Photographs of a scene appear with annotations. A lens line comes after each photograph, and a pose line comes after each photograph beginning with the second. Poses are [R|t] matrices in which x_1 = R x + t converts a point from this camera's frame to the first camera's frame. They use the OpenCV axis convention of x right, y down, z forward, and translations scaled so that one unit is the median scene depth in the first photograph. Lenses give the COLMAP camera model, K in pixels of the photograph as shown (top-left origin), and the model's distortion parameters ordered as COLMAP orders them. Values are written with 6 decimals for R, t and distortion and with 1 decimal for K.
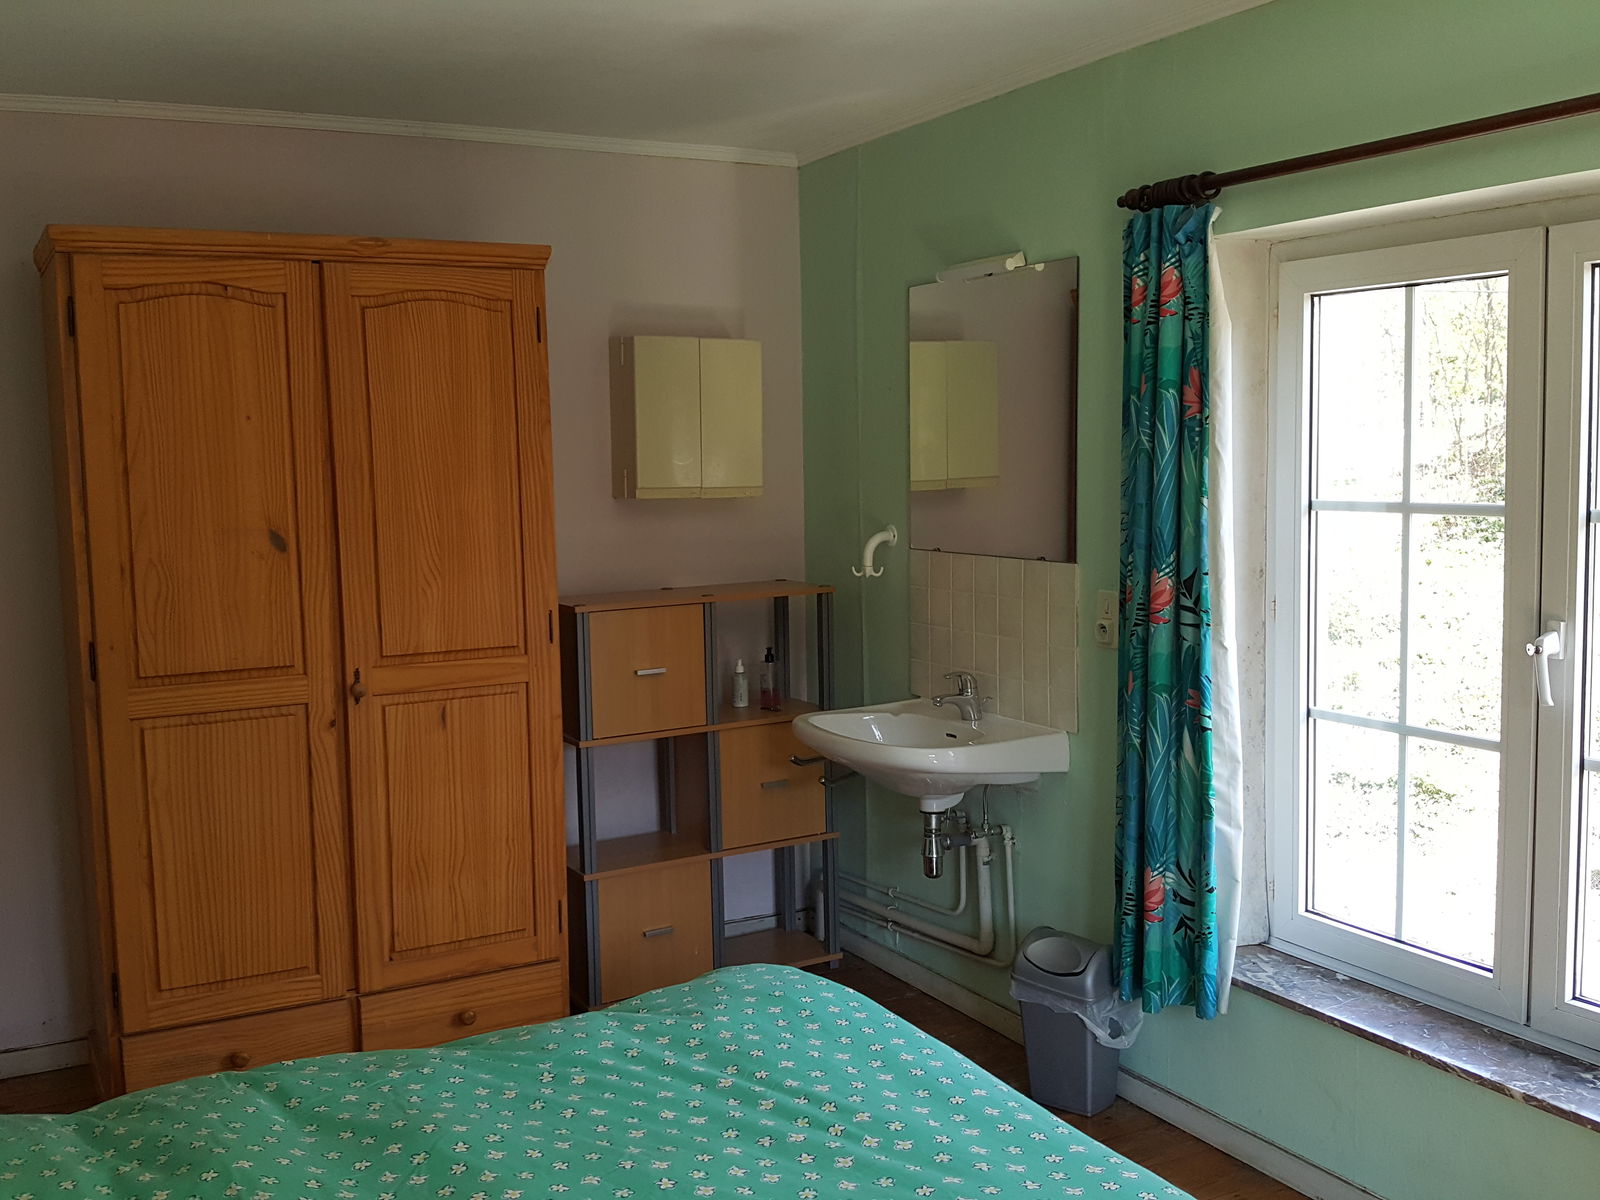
lens RADIAL K [[1581.3, 0, 800.0], [0, 1581.3, 600.0], [0, 0, 1]] dist [0.098955, -0.326354]
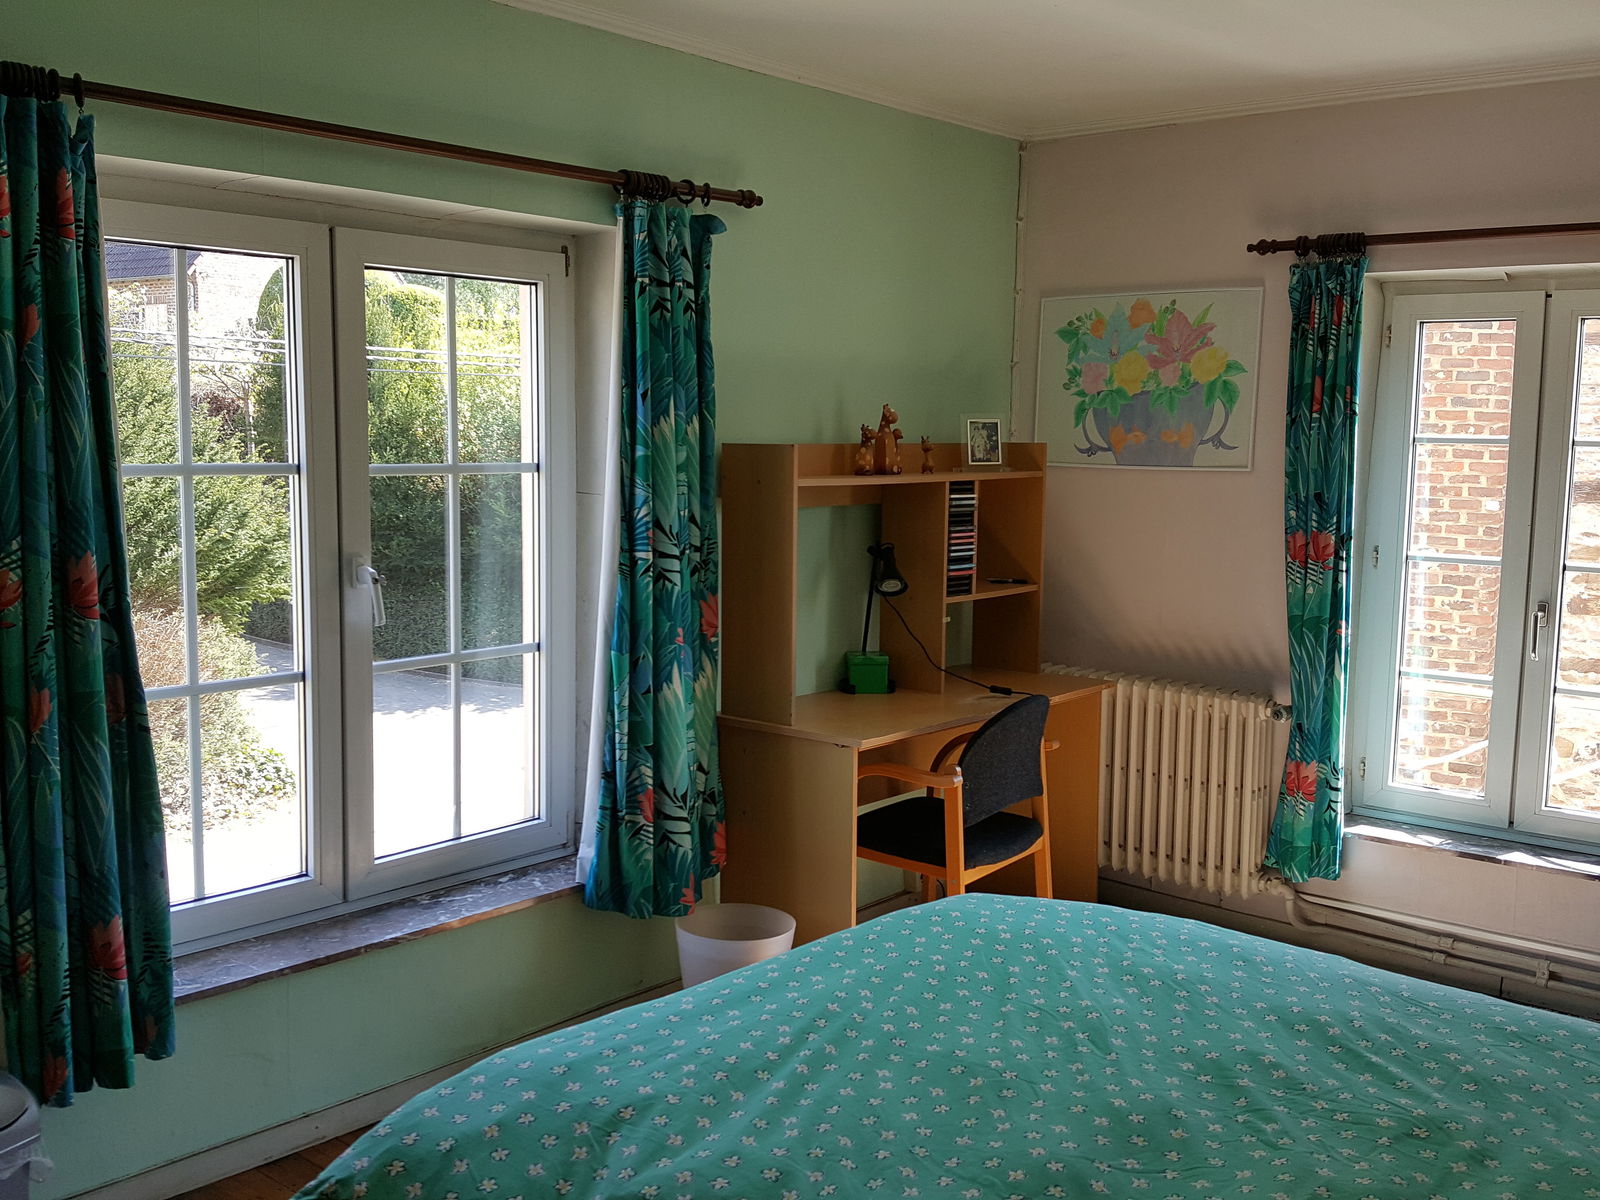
lens RADIAL K [[1581.3, 0, 800.0], [0, 1581.3, 600.0], [0, 0, 1]] dist [0.098955, -0.326354]
pose [[-0.375461, -0.090591, 0.922400, -0.869667], [0.080527, 0.988260, 0.129838, -0.094511], [-0.923333, 0.123027, -0.363758, 1.269173]]
